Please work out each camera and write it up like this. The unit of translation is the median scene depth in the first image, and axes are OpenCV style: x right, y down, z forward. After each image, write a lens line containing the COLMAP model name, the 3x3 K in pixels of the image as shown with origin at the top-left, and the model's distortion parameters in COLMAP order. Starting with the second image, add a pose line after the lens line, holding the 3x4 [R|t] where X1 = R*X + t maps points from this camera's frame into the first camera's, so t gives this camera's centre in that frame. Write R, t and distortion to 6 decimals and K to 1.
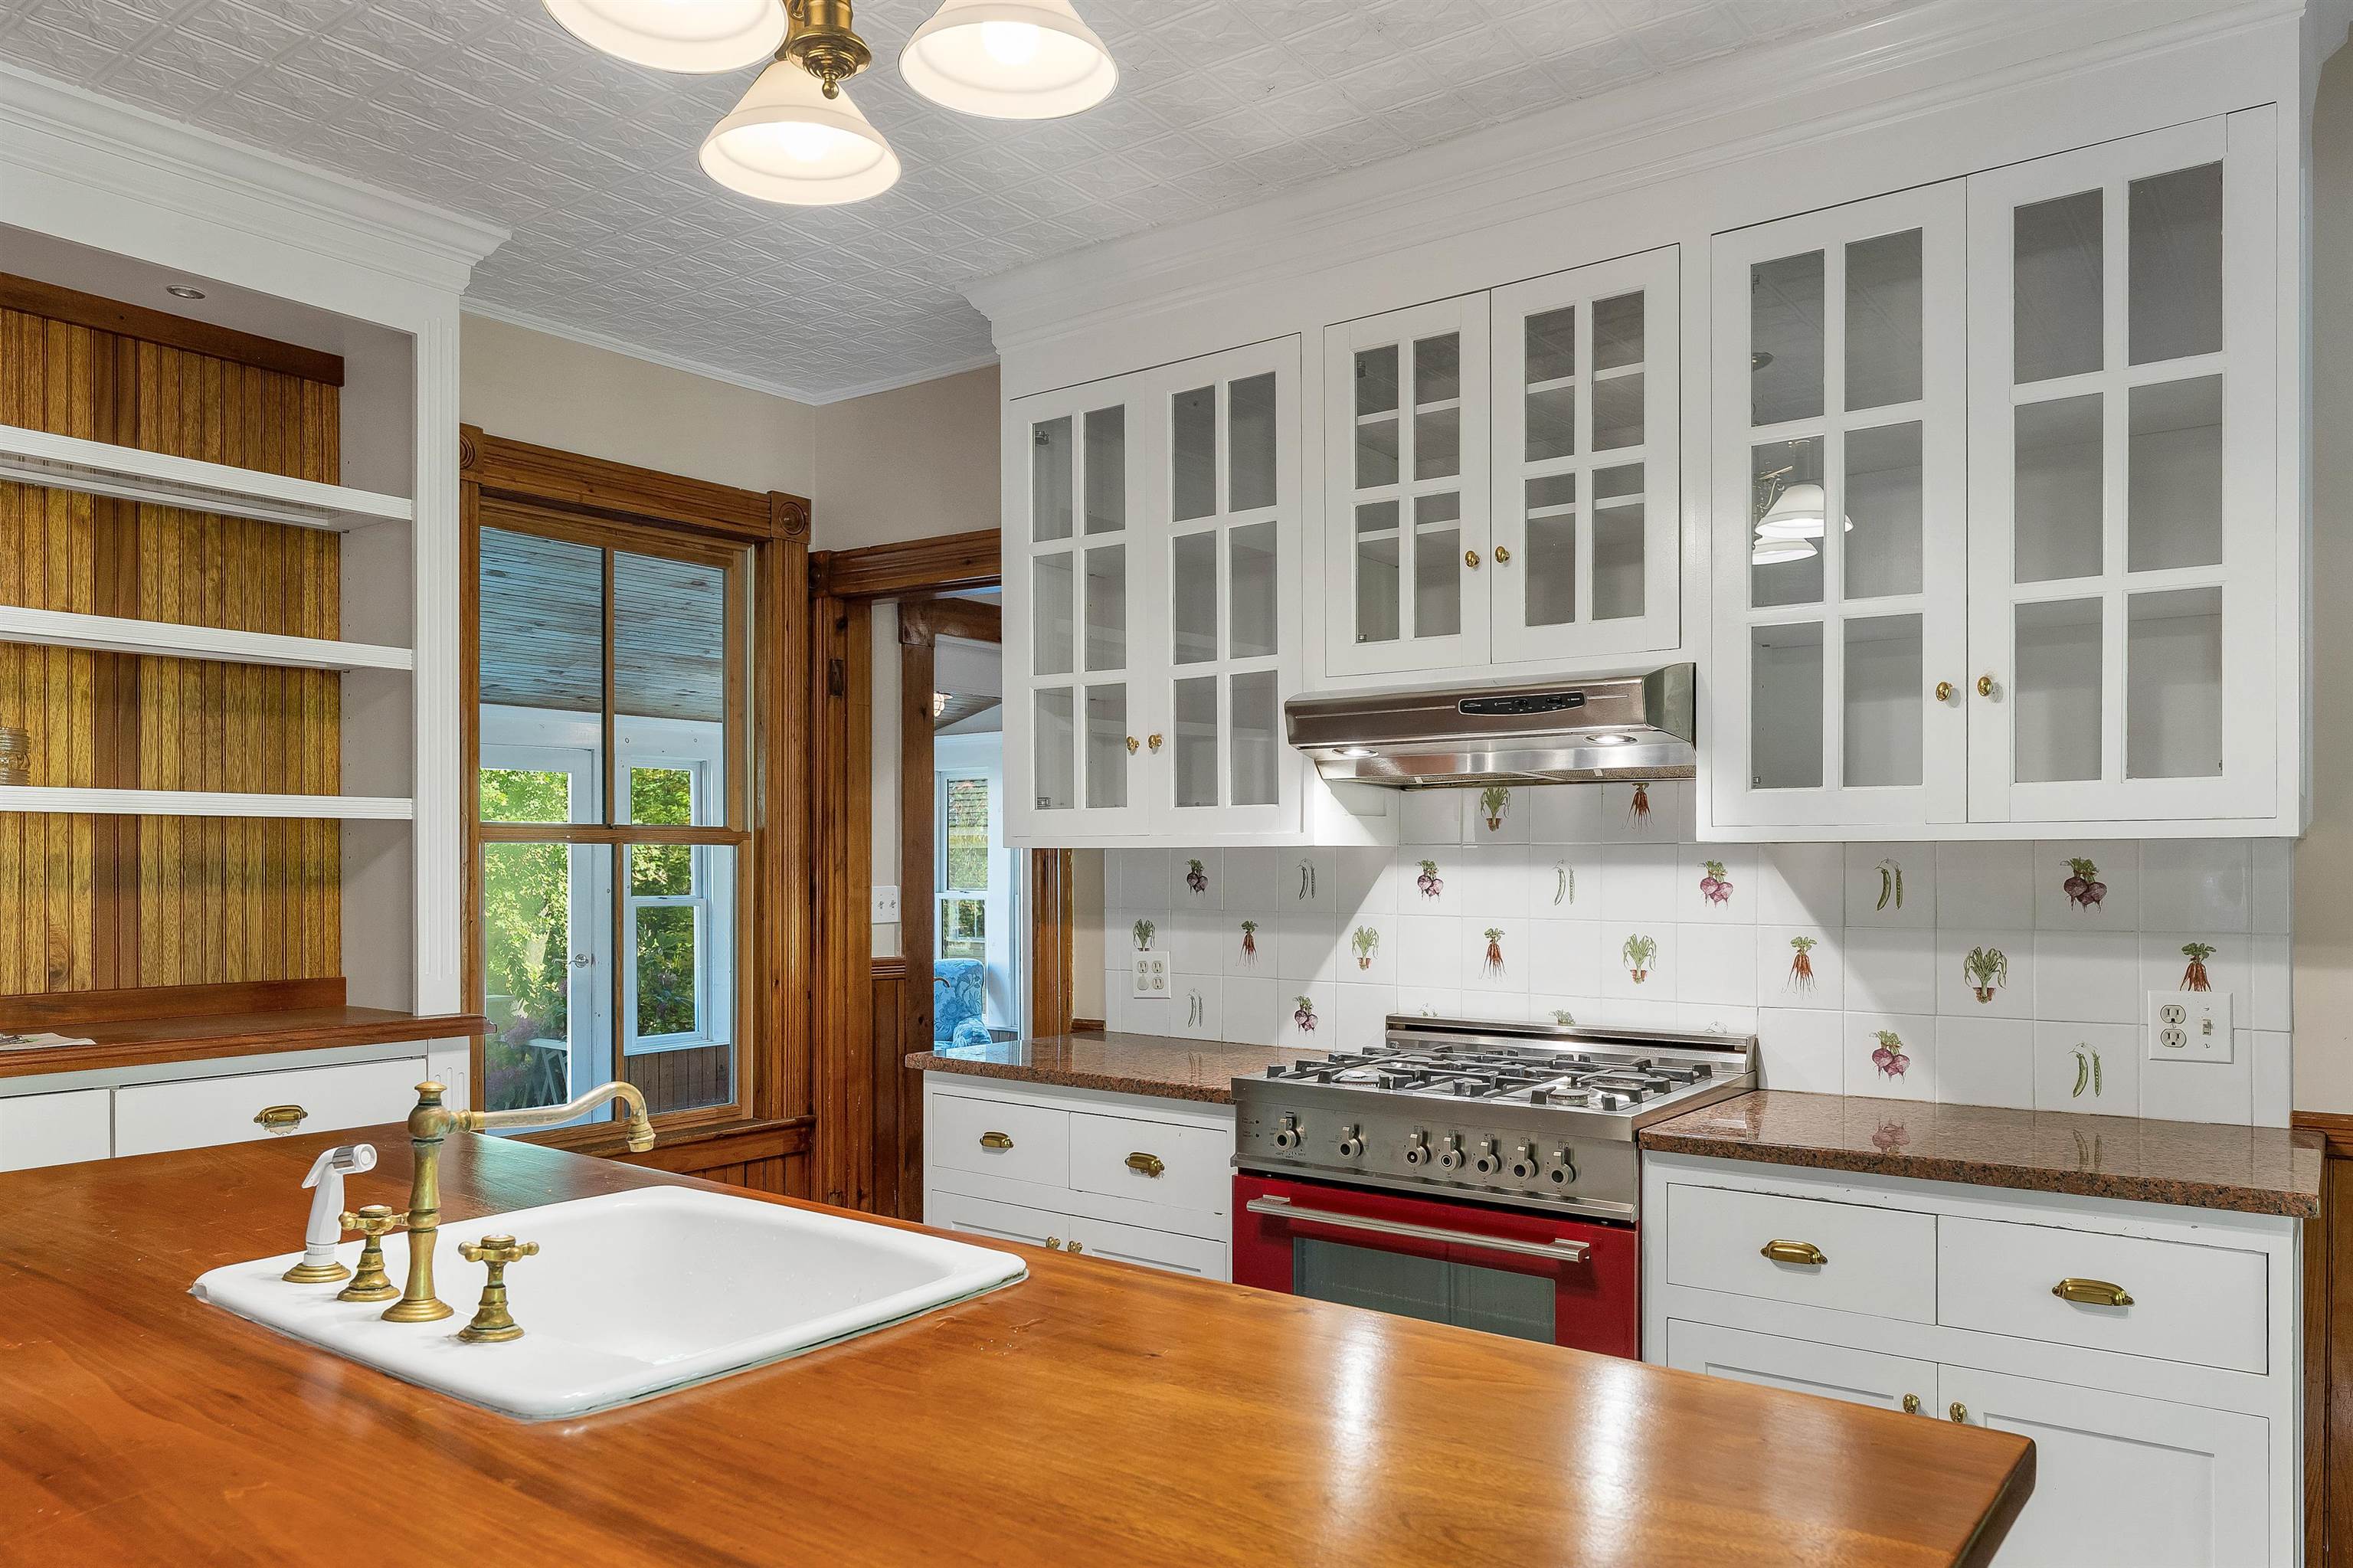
lens RADIAL K [[1610.6, 0, 1185.0], [0, 1610.6, 868.5], [0, 0, 1]] dist [0.003163, -0.001151]
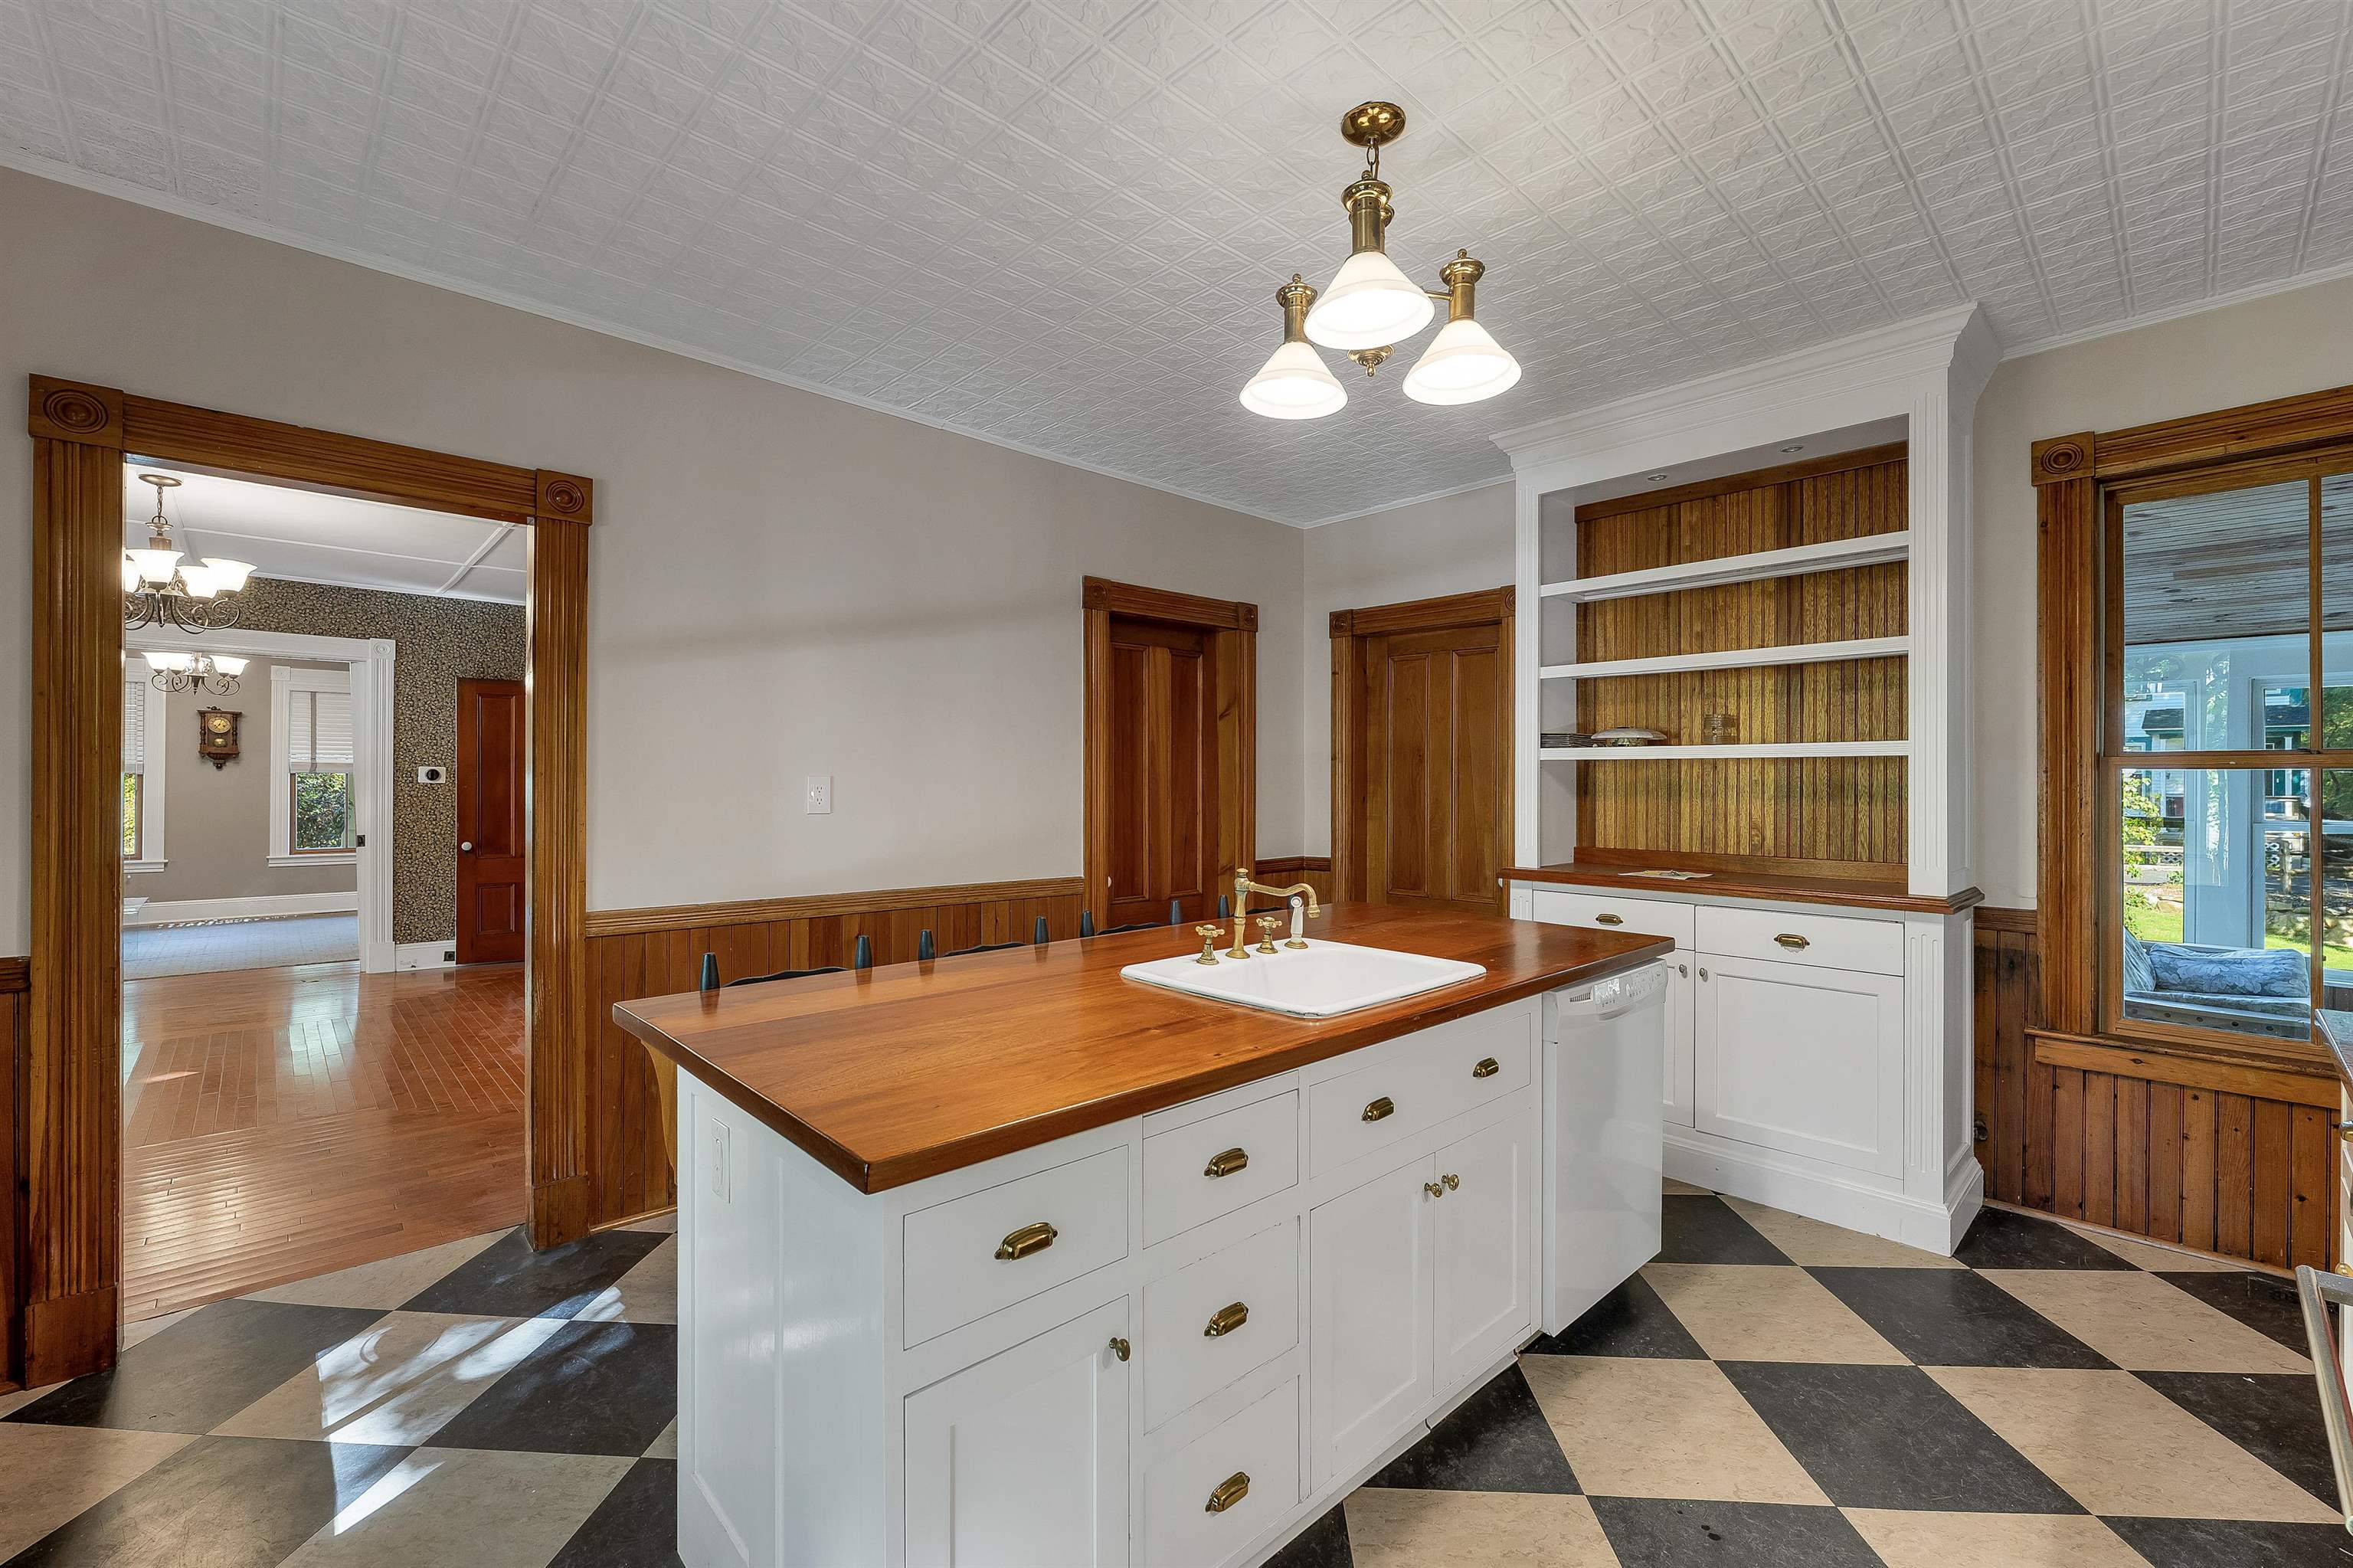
lens RADIAL K [[988.2, 0, 1176.8], [0, 988.2, 785.1], [0, 0, 1]] dist [-0.001121, -0.000027]
pose [[-0.179838, 0.003607, -0.983690, 0.510058], [-0.008623, 0.999949, 0.005244, -0.003477], [0.983659, 0.009425, -0.179797, 0.546651]]
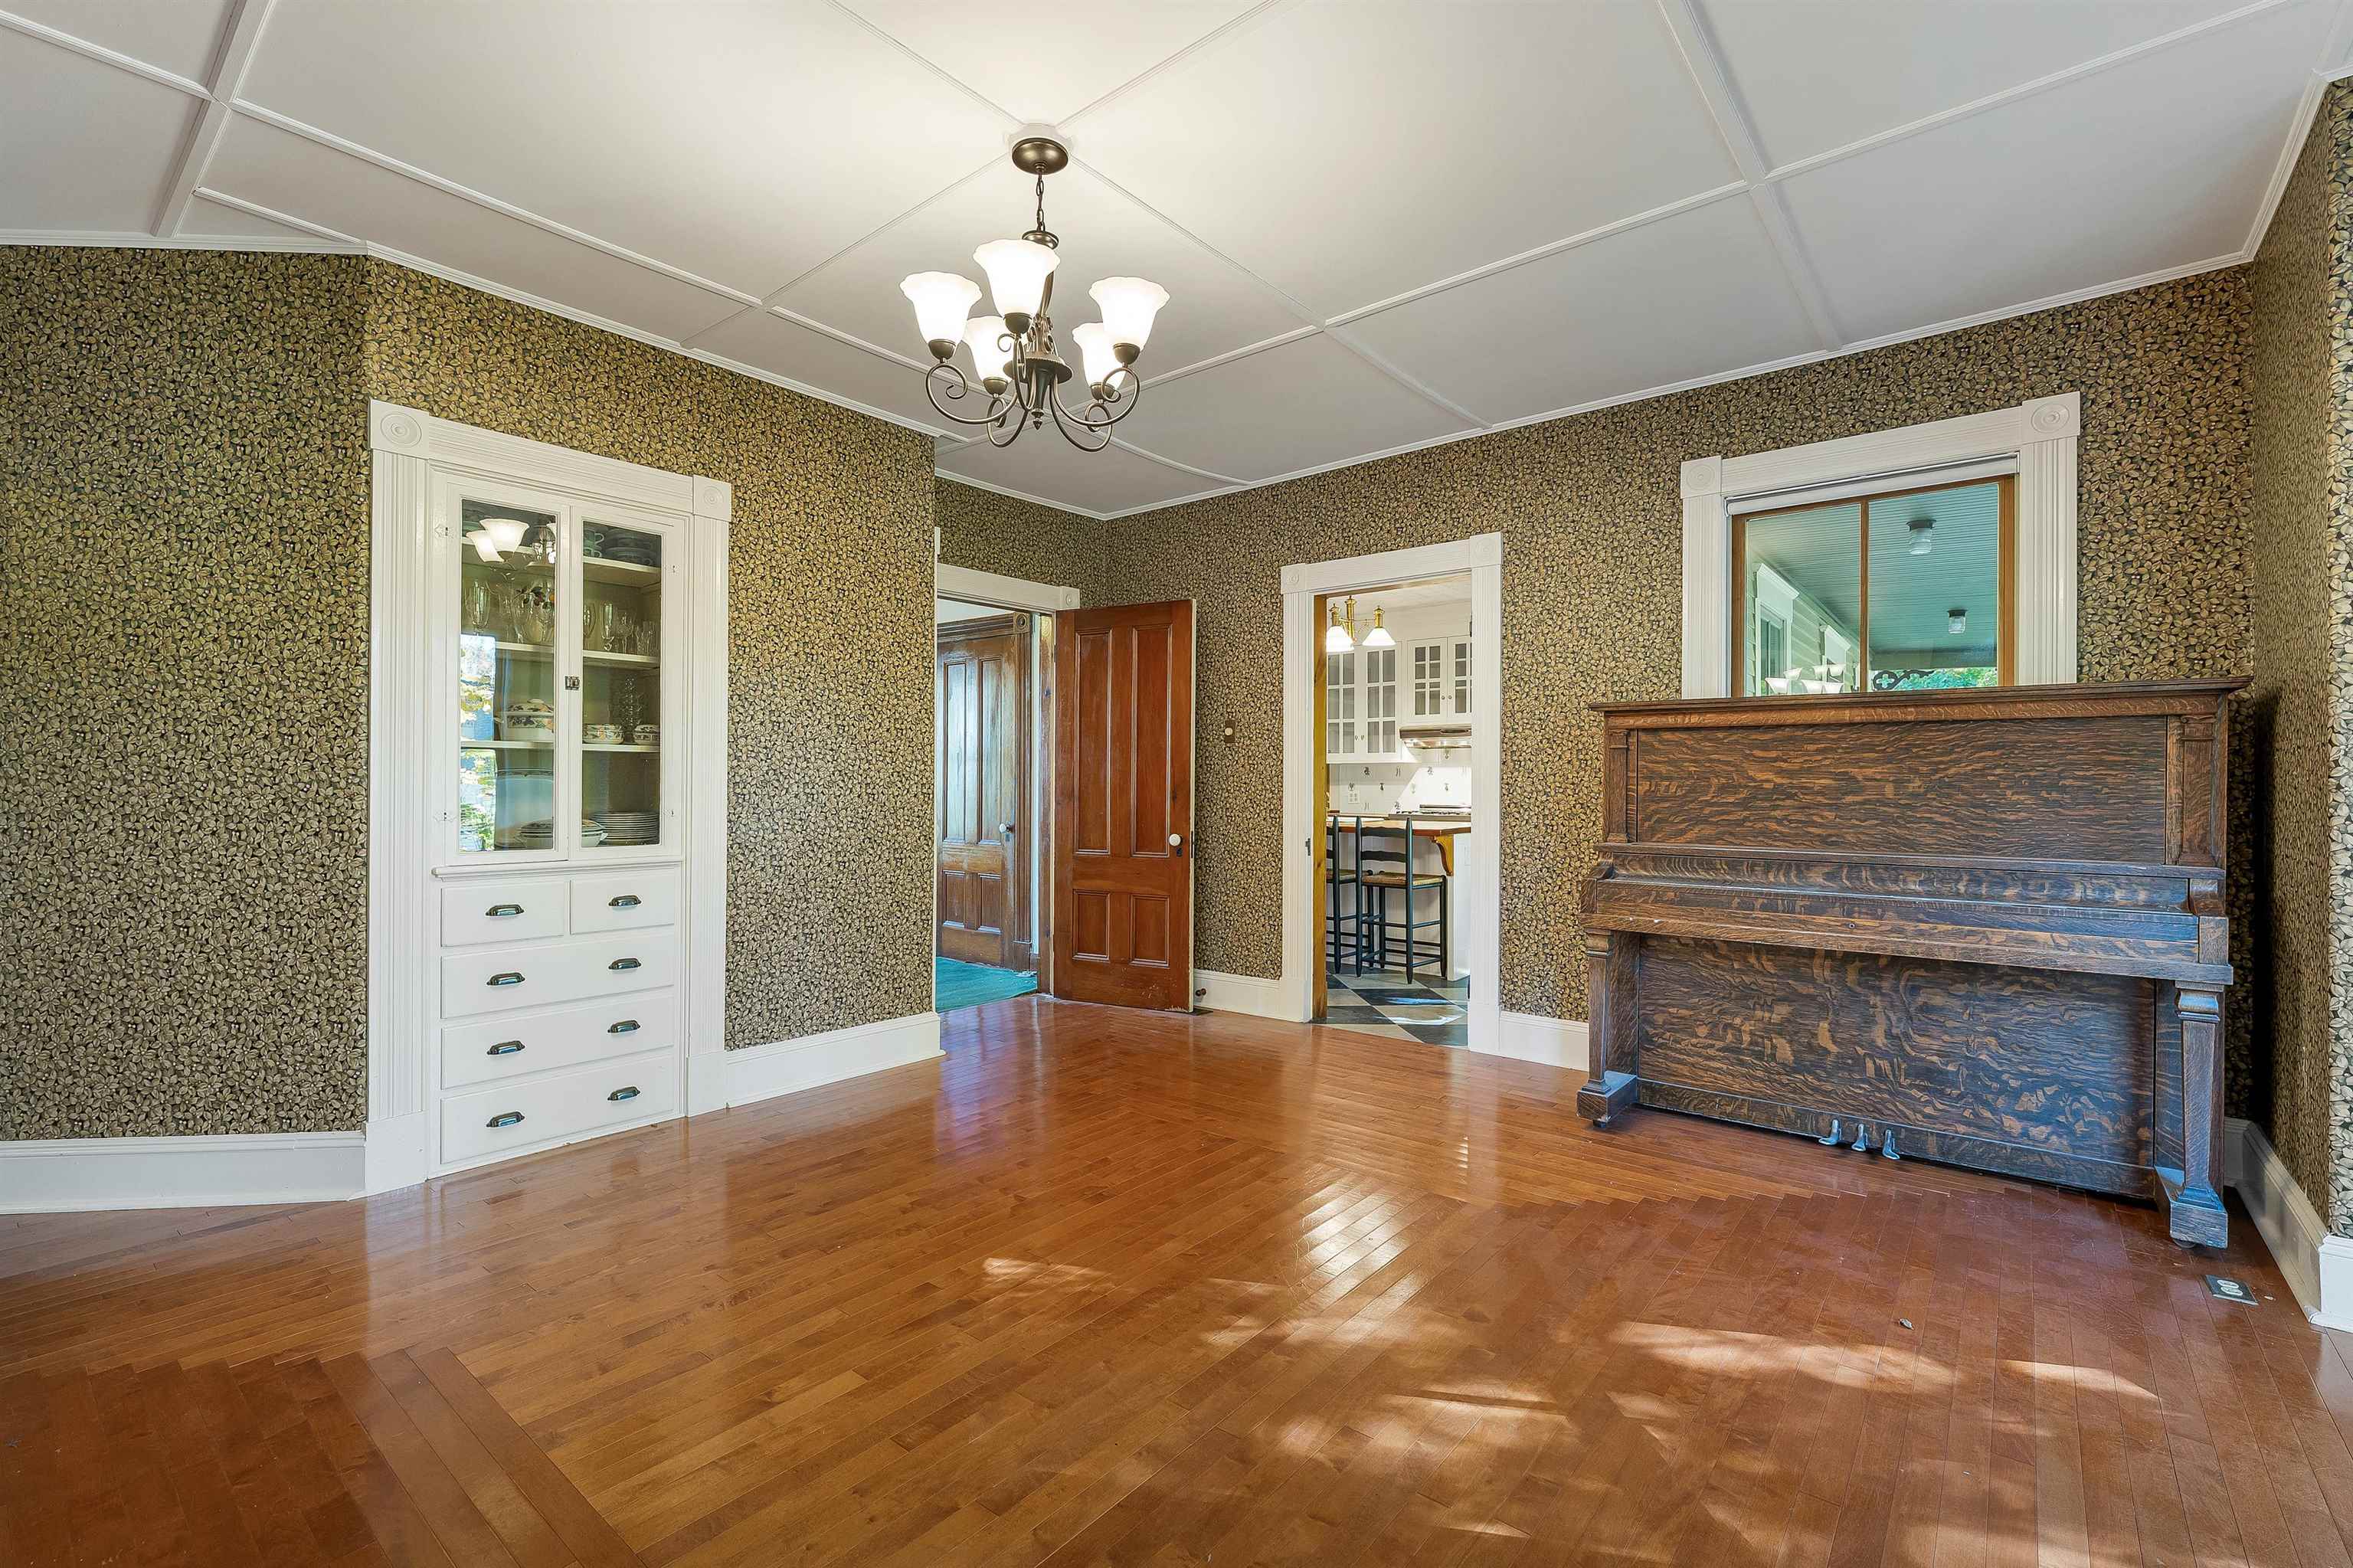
lens RADIAL K [[1015.3, 0, 1175.3], [0, 1015.3, 780.3], [0, 0, 1]] dist [-0.000518, -0.000099]
pose [[0.998609, 0.006242, -0.052350, -0.382070], [-0.006716, 0.999938, -0.008881, 0.061565], [0.052291, 0.009220, 0.998589, -1.704149]]
